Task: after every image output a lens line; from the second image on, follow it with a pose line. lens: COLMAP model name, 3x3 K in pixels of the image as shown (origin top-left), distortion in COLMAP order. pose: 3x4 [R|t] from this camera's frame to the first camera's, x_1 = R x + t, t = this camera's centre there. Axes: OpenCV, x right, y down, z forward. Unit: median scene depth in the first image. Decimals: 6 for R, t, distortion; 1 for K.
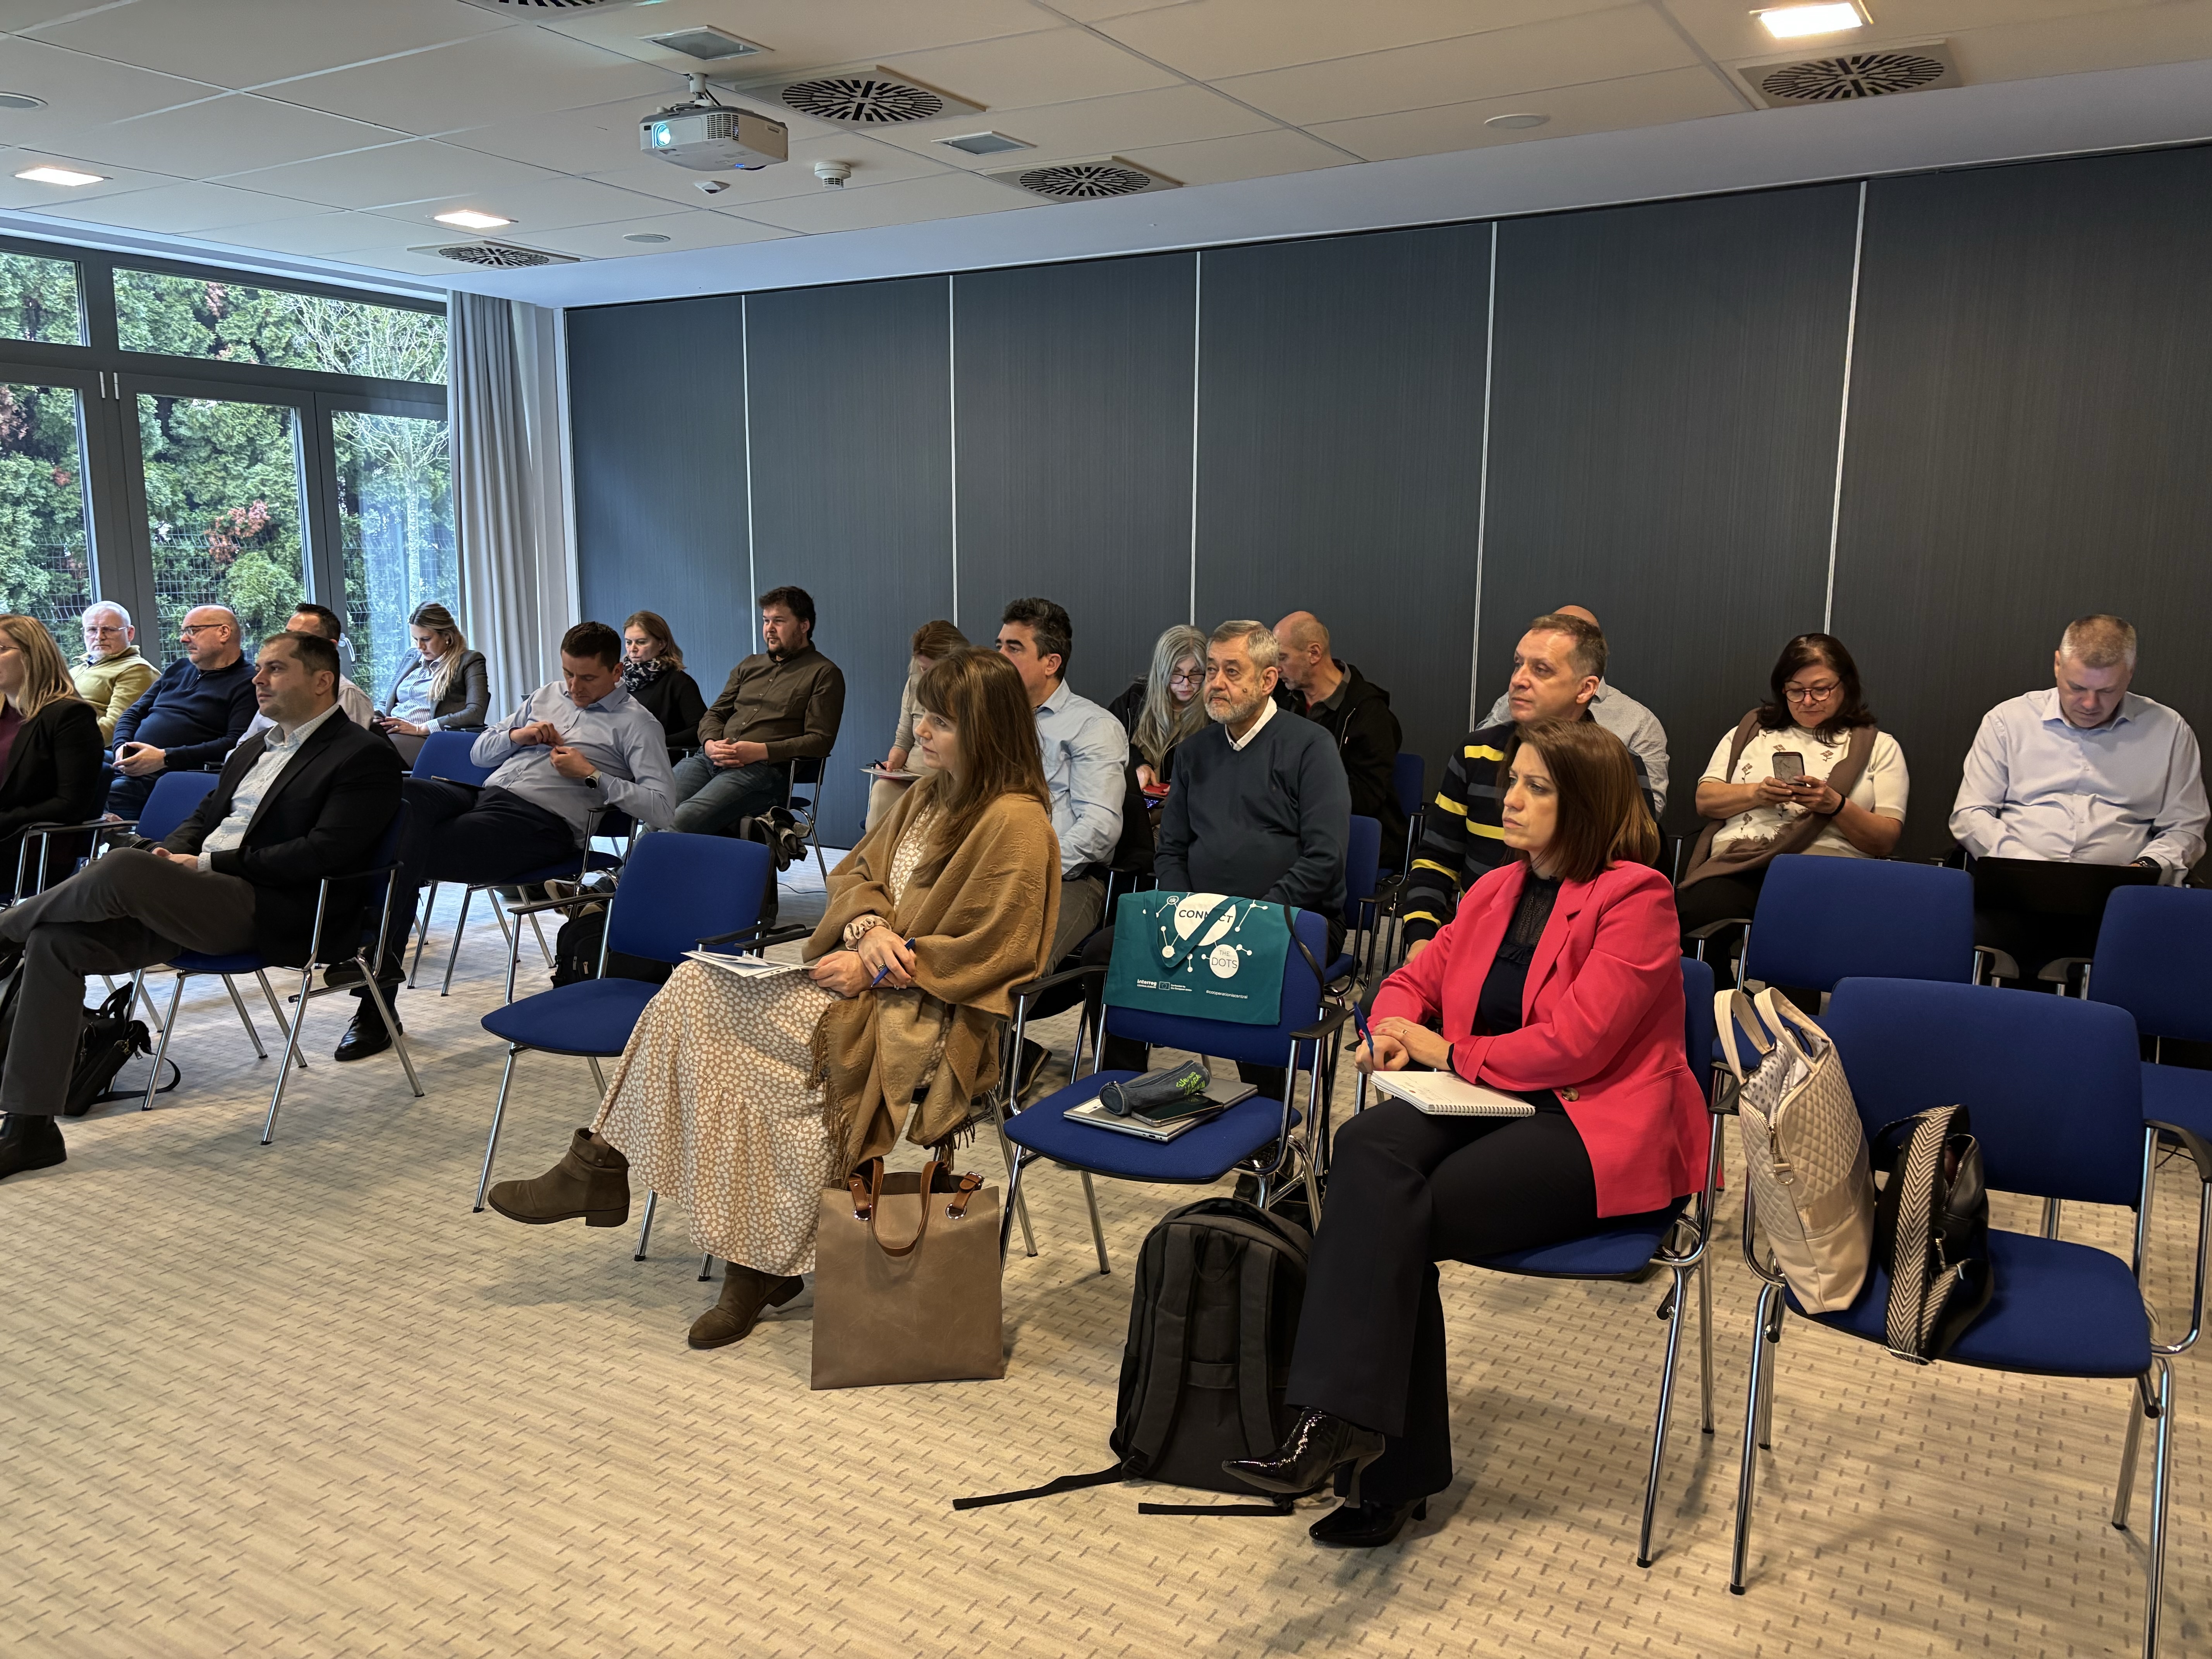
lens RADIAL K [[1671.9, 0, 1122.3], [0, 1671.9, 833.7], [0, 0, 1]] dist [0.048090, -0.046307]
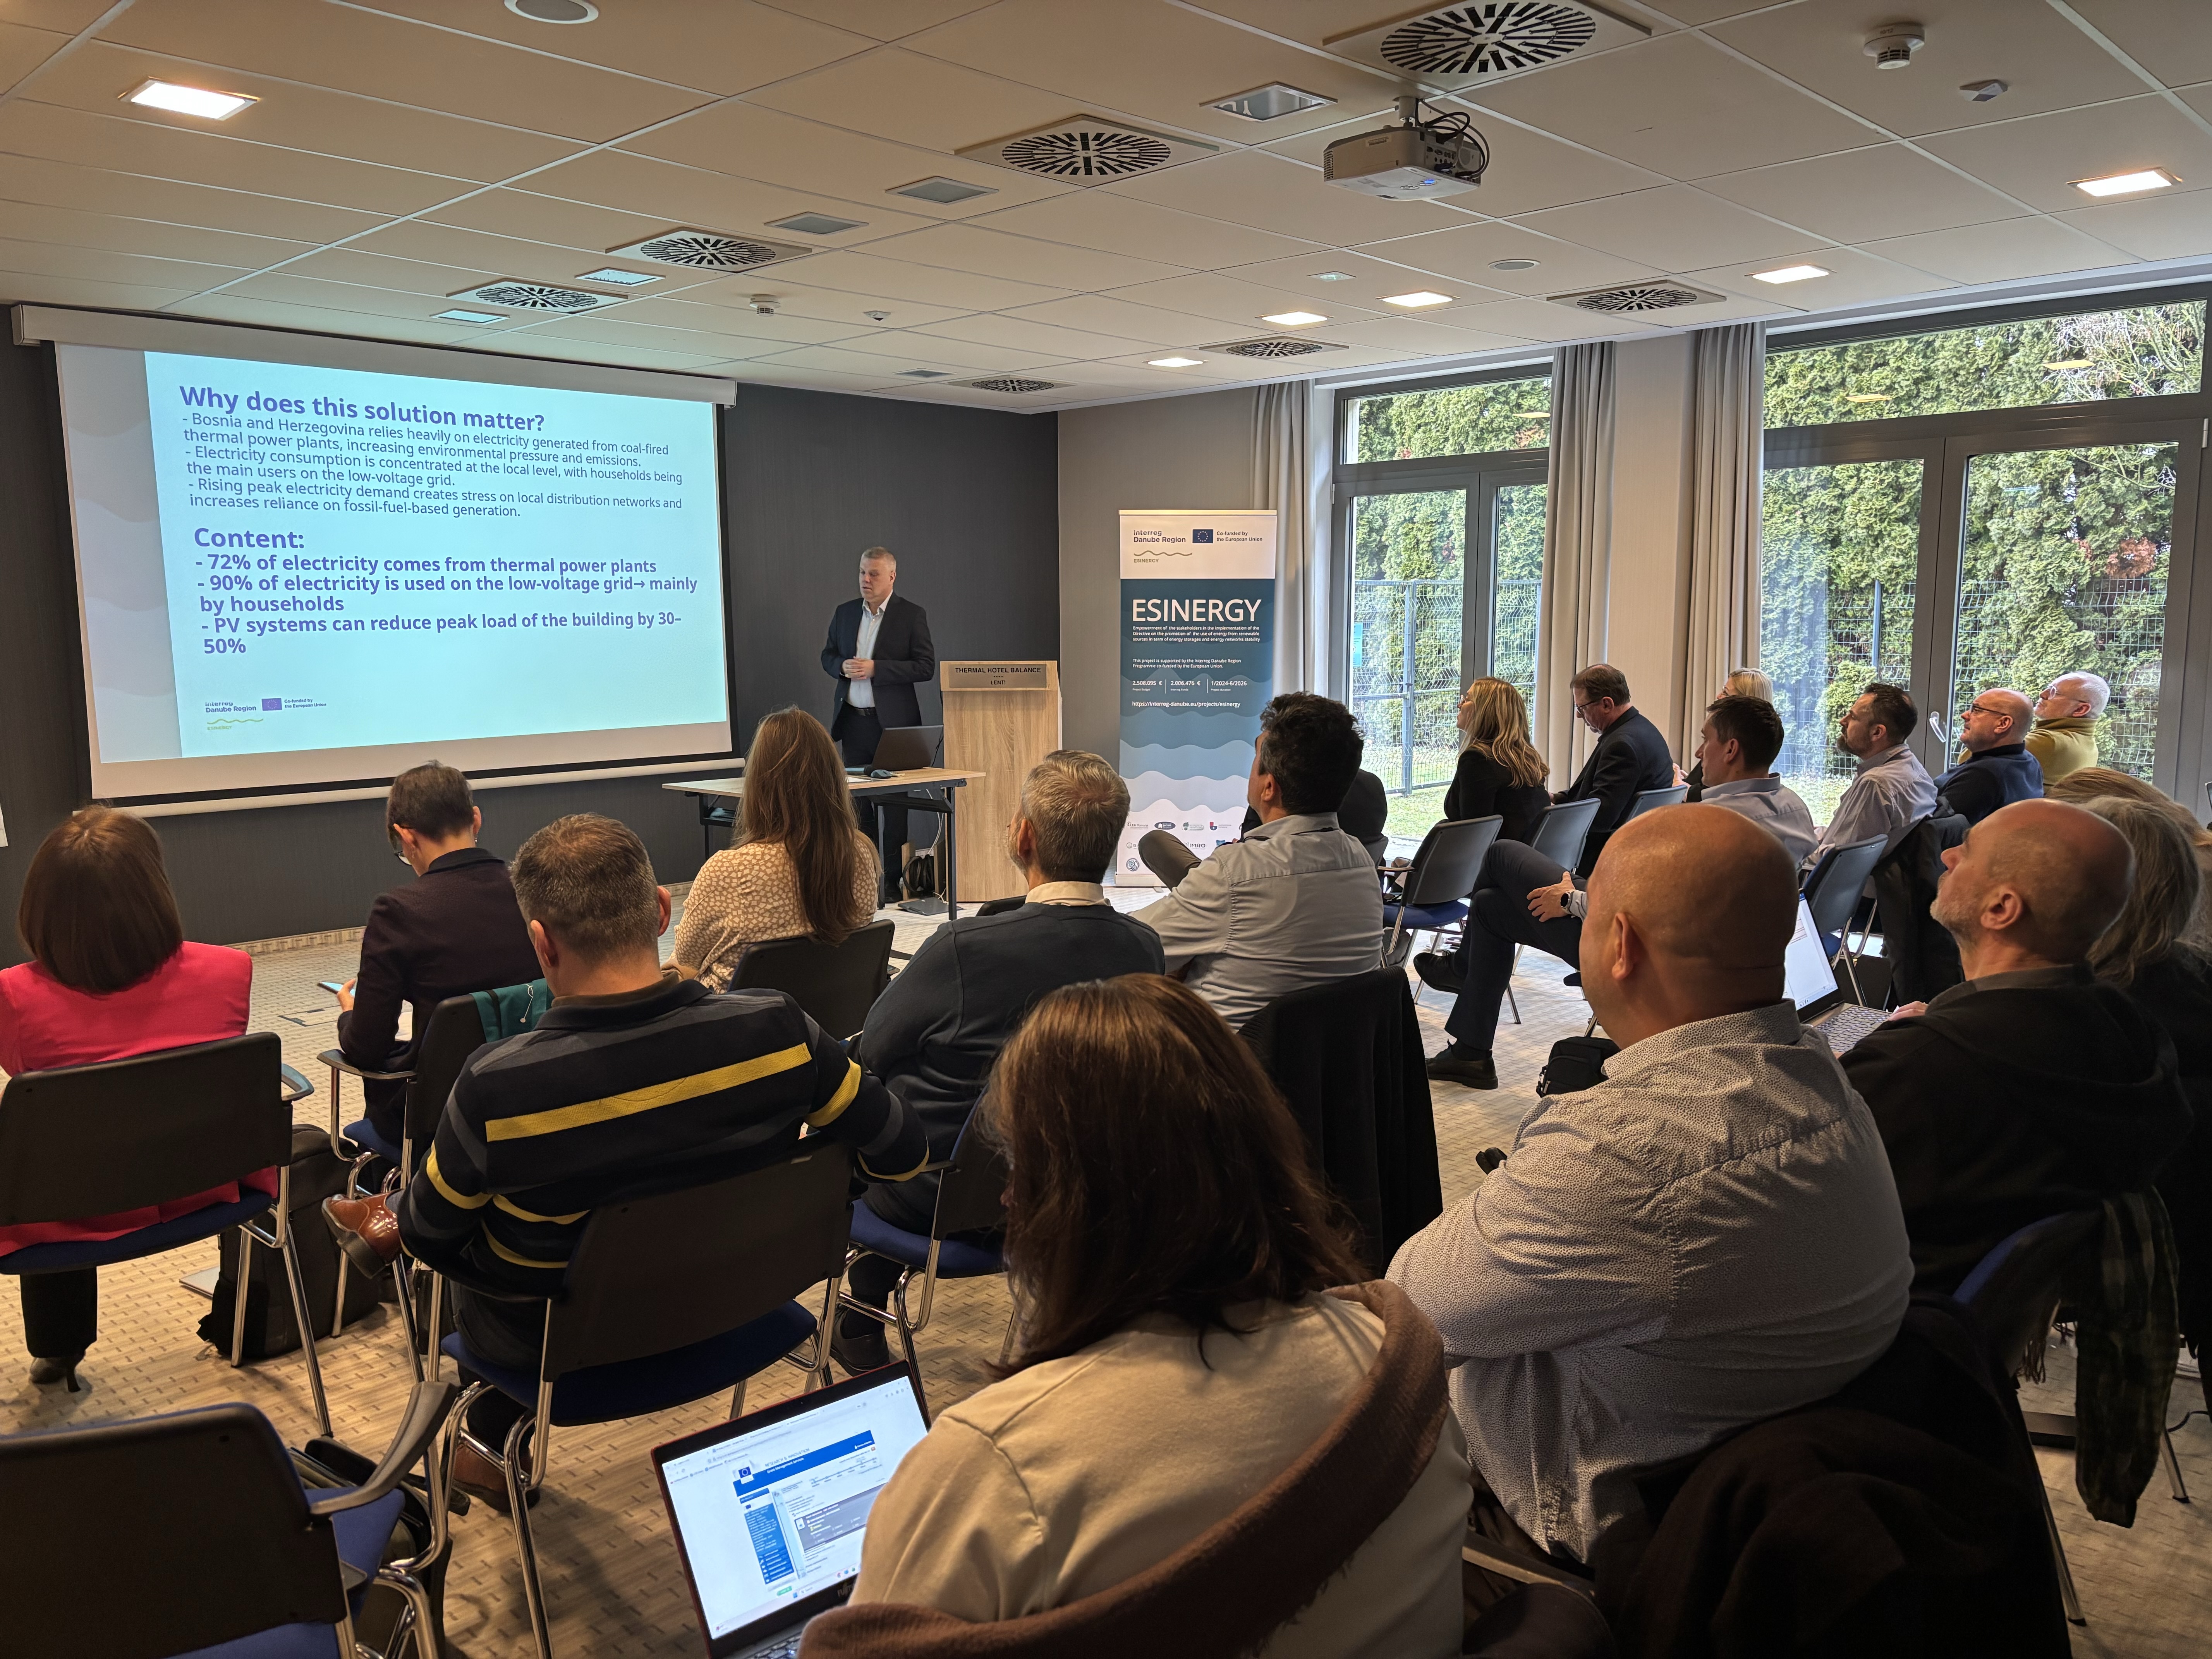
lens RADIAL K [[1671.9, 0, 1089.2], [0, 1671.9, 851.7], [0, 0, 1]] dist [0.048090, -0.046307]
pose [[-0.239819, 0.133407, -0.961608, 0.972843], [-0.150355, 0.973458, 0.172549, -0.252952], [0.959104, 0.185963, -0.213395, 1.493075]]
